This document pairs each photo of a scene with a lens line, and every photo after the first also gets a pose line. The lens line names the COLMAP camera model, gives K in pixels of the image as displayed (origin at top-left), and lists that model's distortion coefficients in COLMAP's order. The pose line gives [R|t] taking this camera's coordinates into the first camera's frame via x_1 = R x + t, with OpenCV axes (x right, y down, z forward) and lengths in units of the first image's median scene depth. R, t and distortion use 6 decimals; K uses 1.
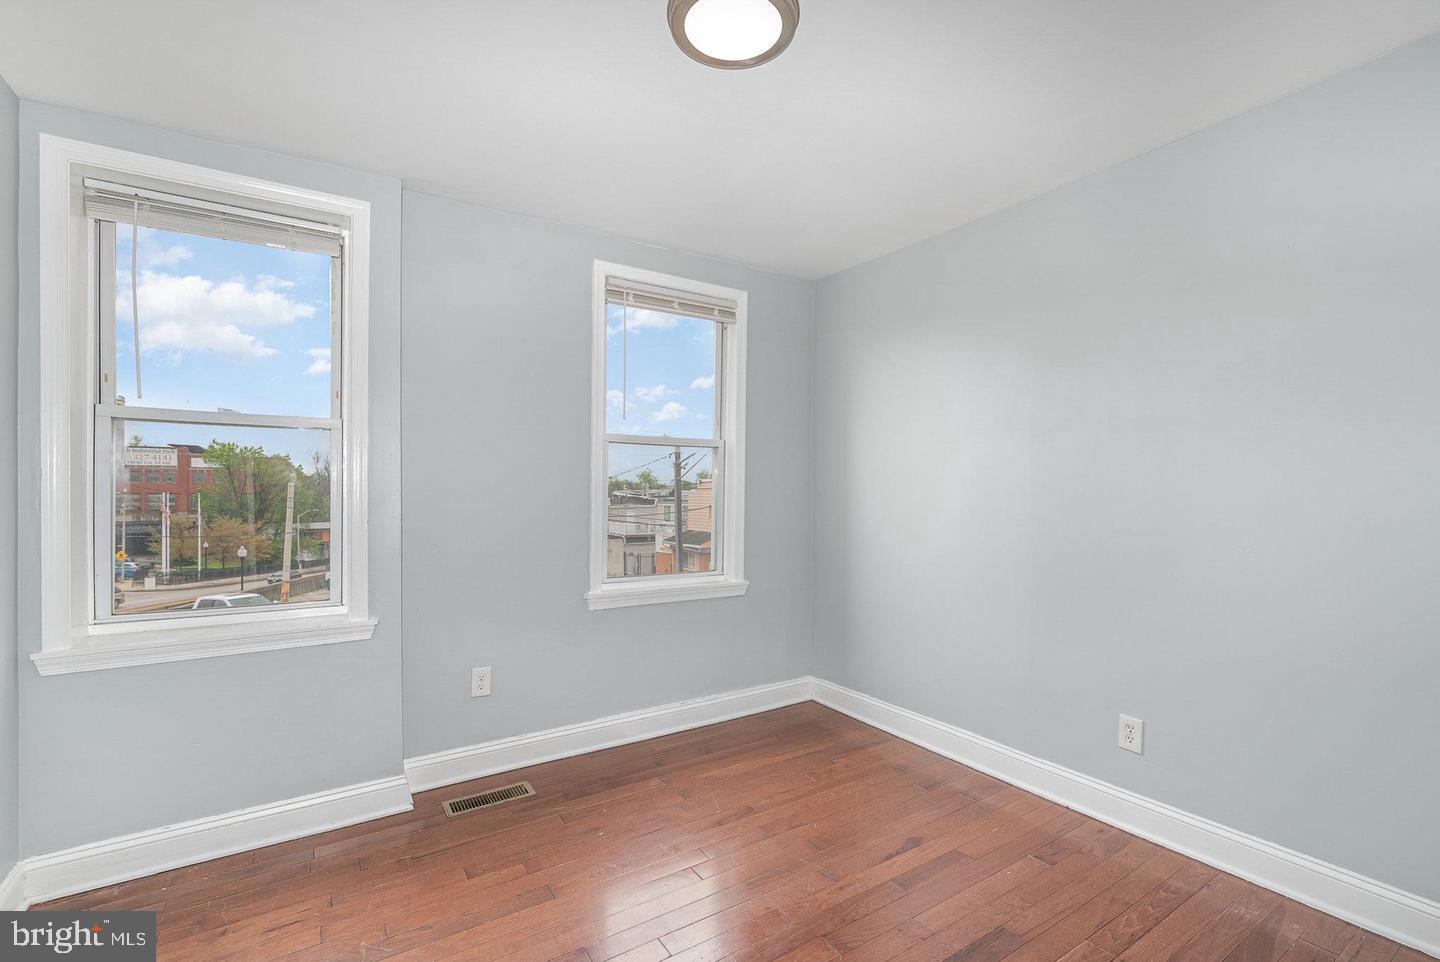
lens RADIAL K [[632.3, 0, 728.8], [0, 632.3, 498.2], [0, 0, 1]] dist [-0.000034, -0.000208]
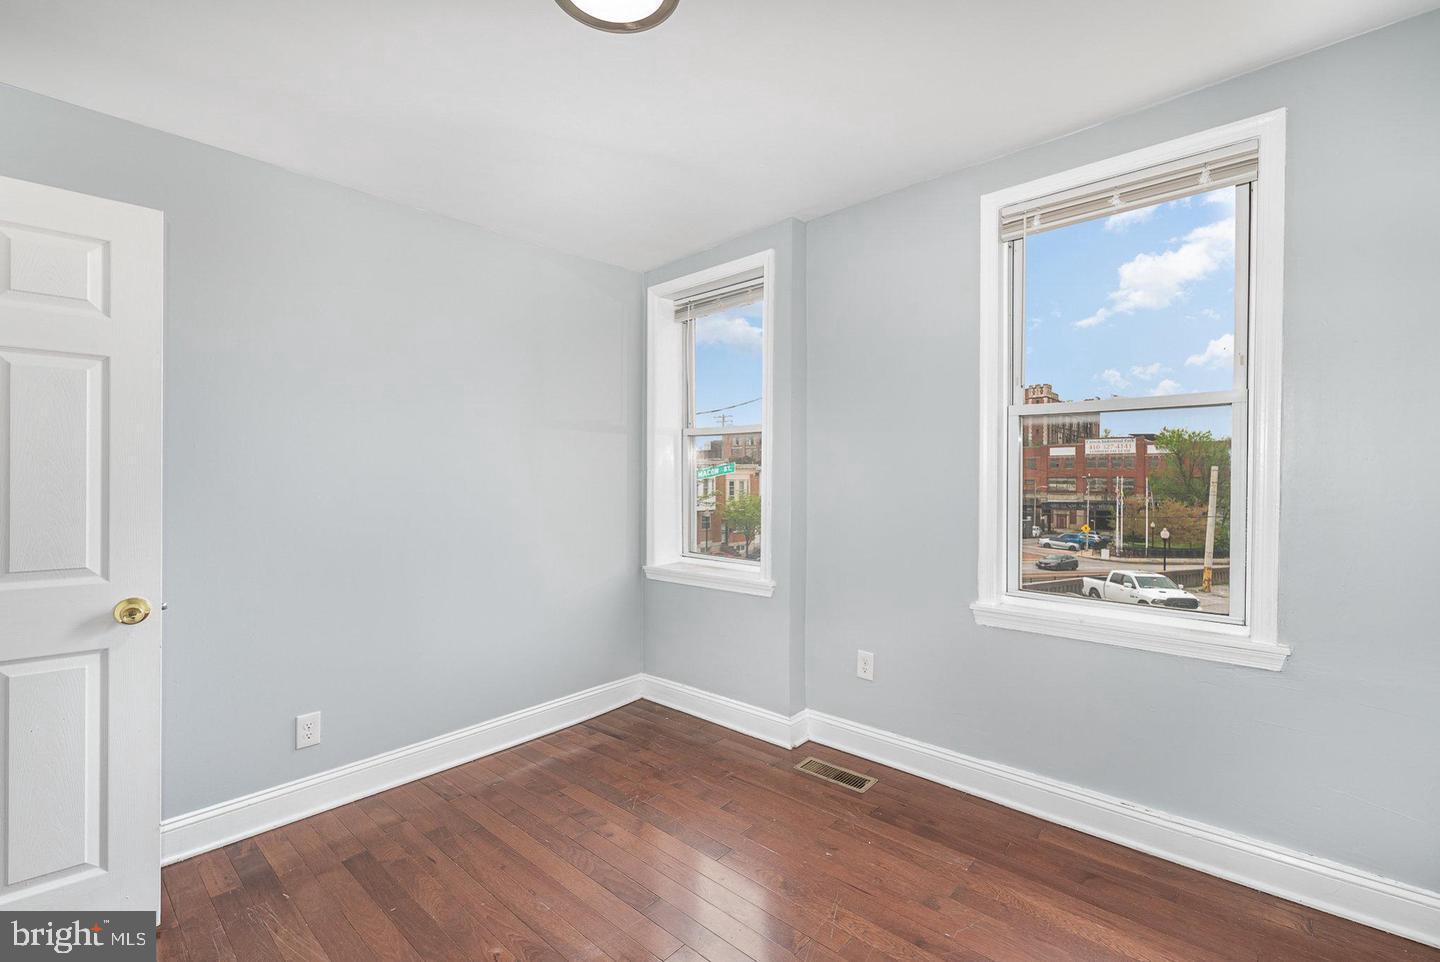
lens RADIAL K [[618.9, 0, 720.0], [0, 618.9, 481.0], [0, 0, 1]] dist [-0.000021, 0.000076]
pose [[0.267561, 0.005834, -0.963523, 0.510569], [-0.007801, 0.999962, 0.003888, -0.010485], [0.963509, 0.006476, 0.267596, 0.500364]]
